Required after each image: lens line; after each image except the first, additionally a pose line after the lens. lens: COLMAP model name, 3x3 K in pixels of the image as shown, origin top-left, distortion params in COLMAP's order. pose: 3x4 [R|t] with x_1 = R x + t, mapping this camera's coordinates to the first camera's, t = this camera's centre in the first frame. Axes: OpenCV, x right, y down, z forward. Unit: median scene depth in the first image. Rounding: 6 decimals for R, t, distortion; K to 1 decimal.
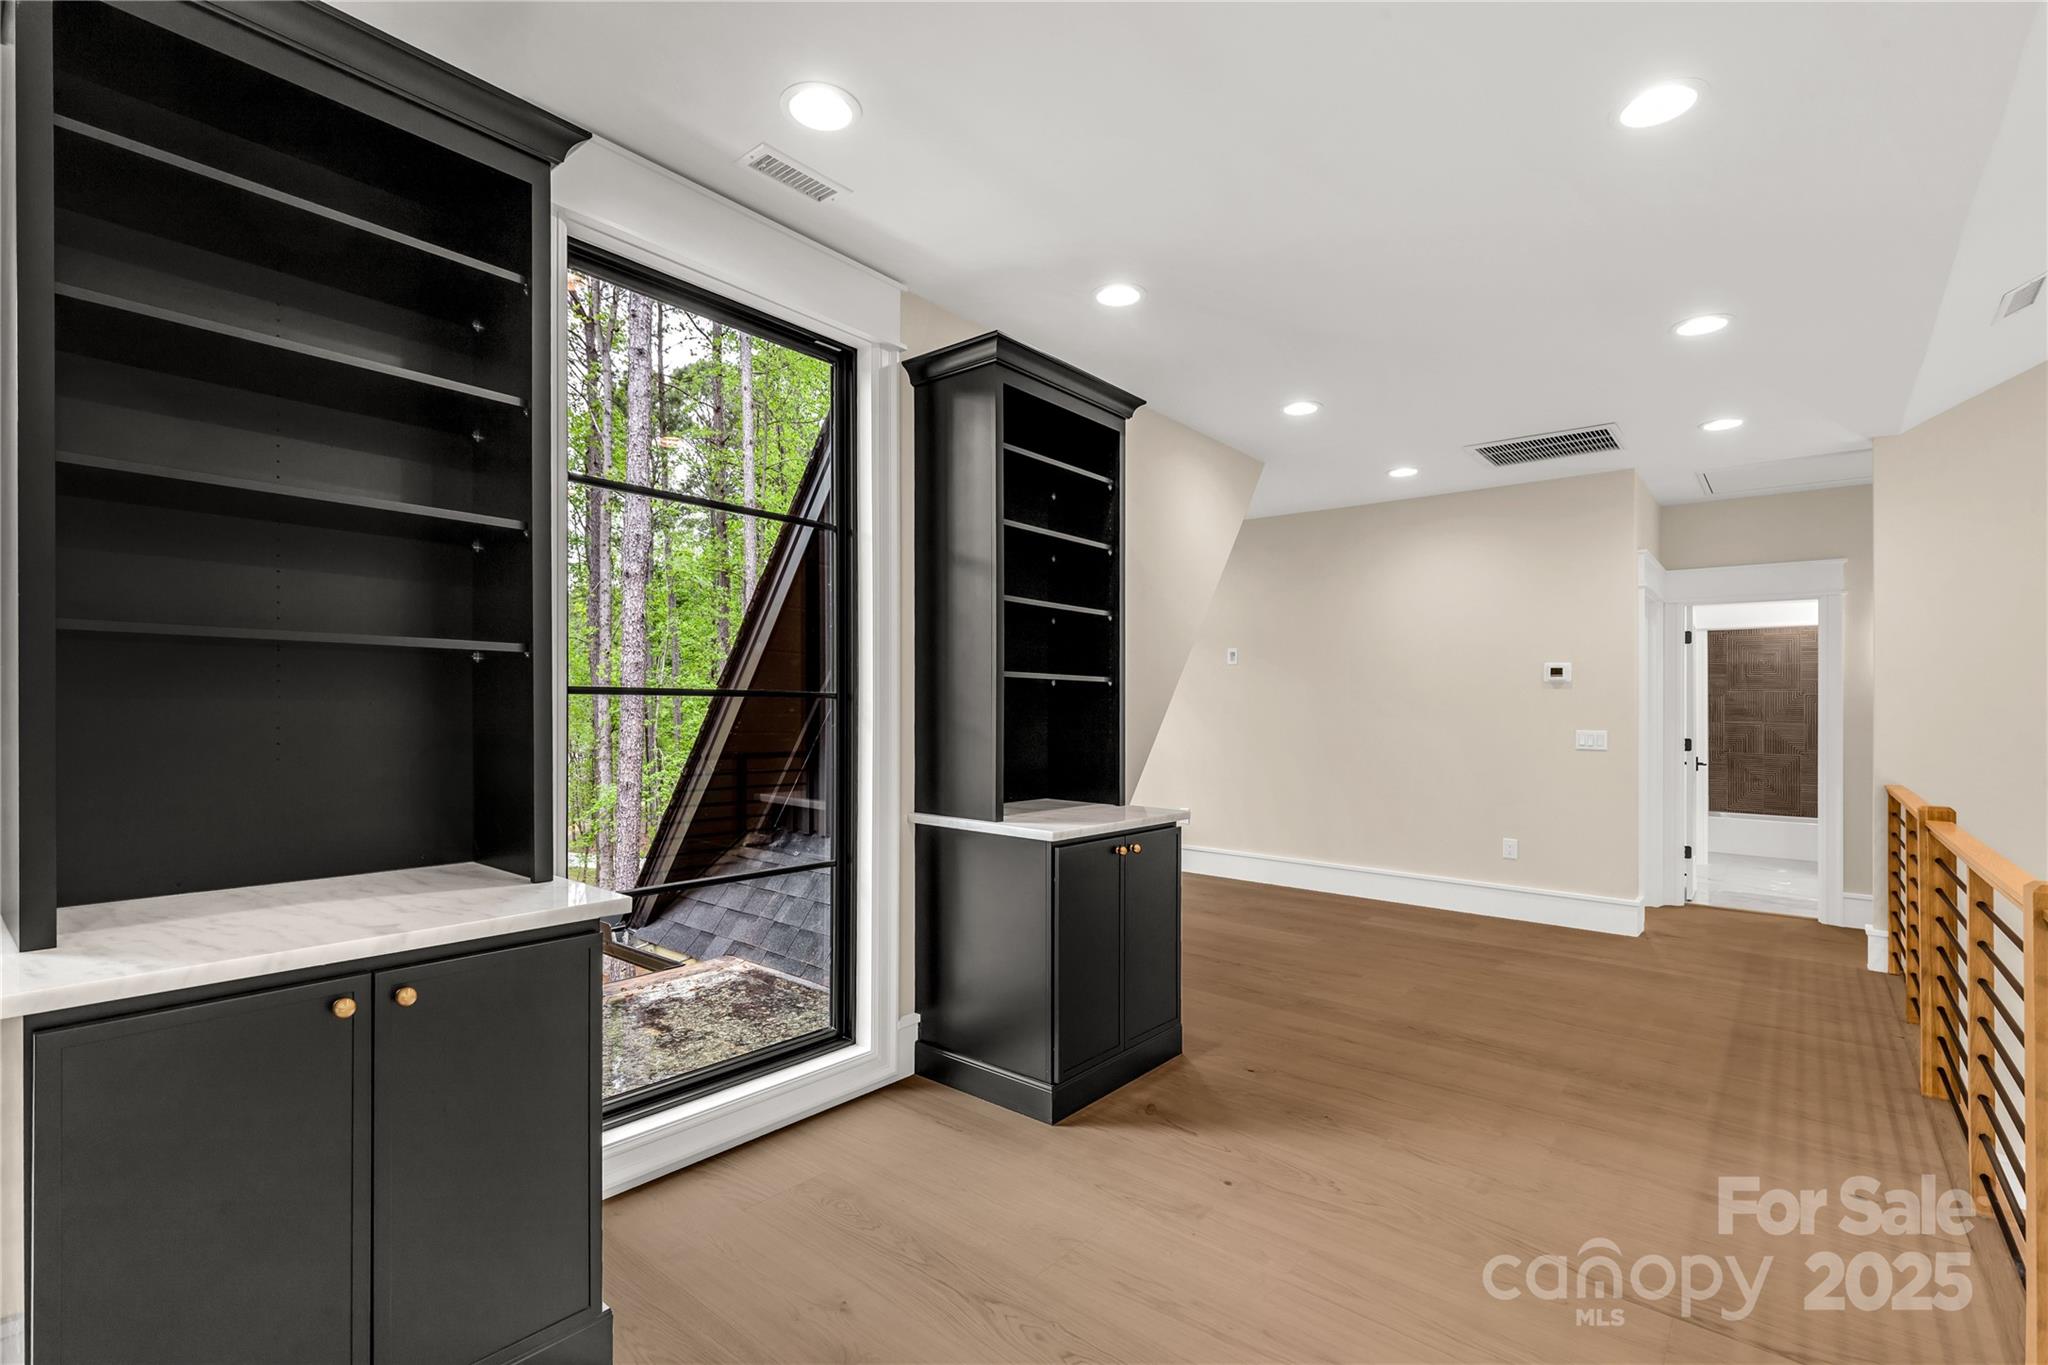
lens RADIAL K [[925.1, 0, 1026.1], [0, 925.1, 703.0], [0, 0, 1]] dist [0.000773, 0.000365]
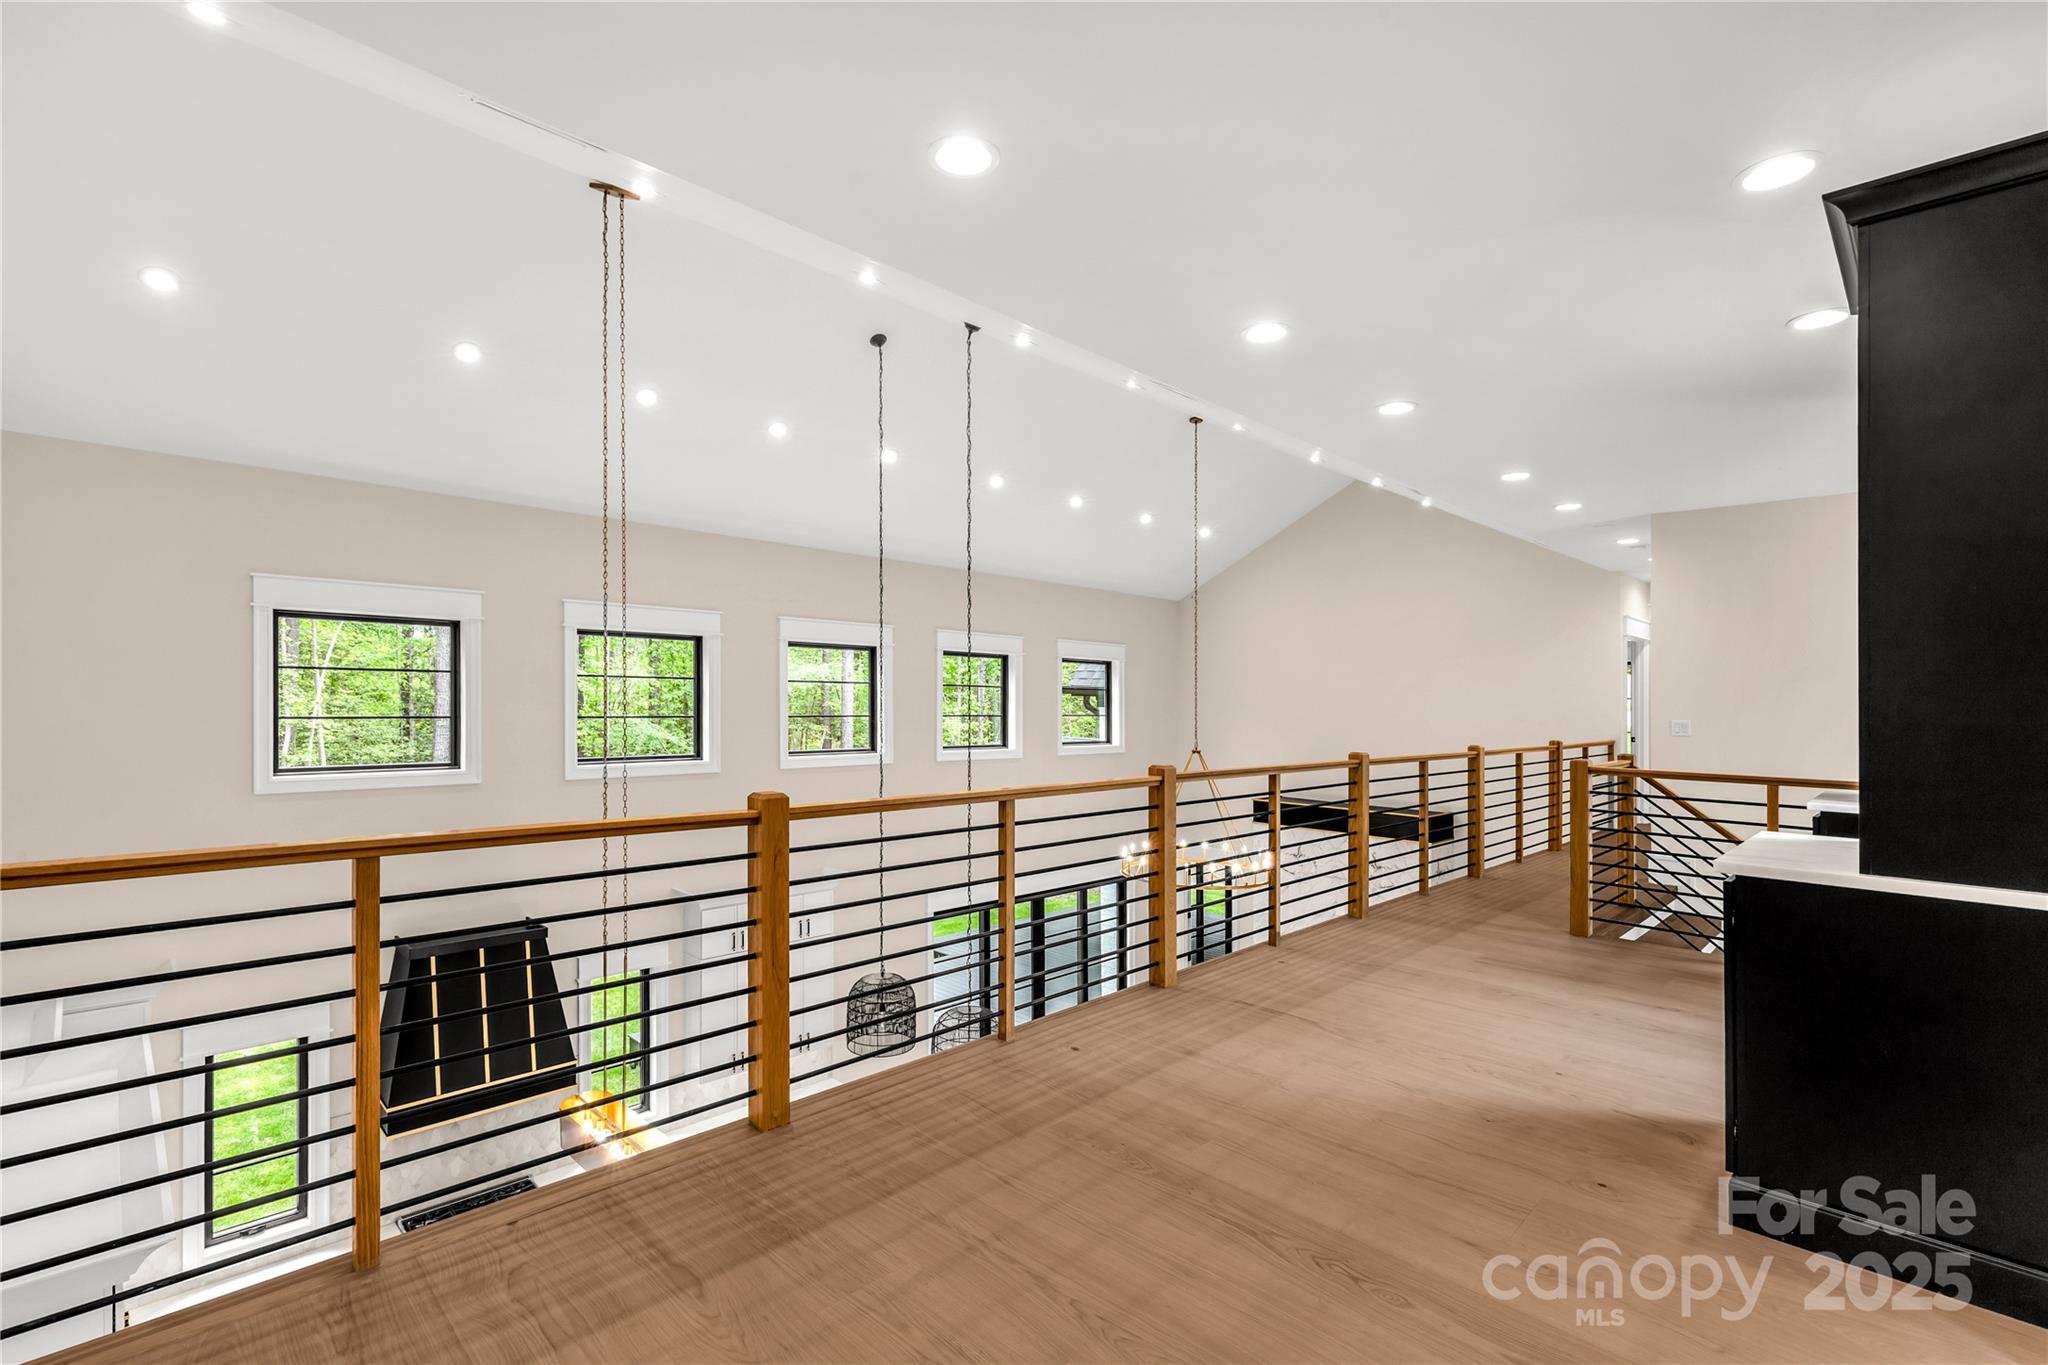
lens RADIAL K [[925.1, 0, 1026.1], [0, 925.1, 703.0], [0, 0, 1]] dist [0.000773, 0.000365]
pose [[-0.995984, -0.019955, 0.087281, 0.688760], [-0.020128, 0.999797, -0.001106, 0.018537], [-0.087241, -0.002858, -0.996183, 1.894041]]
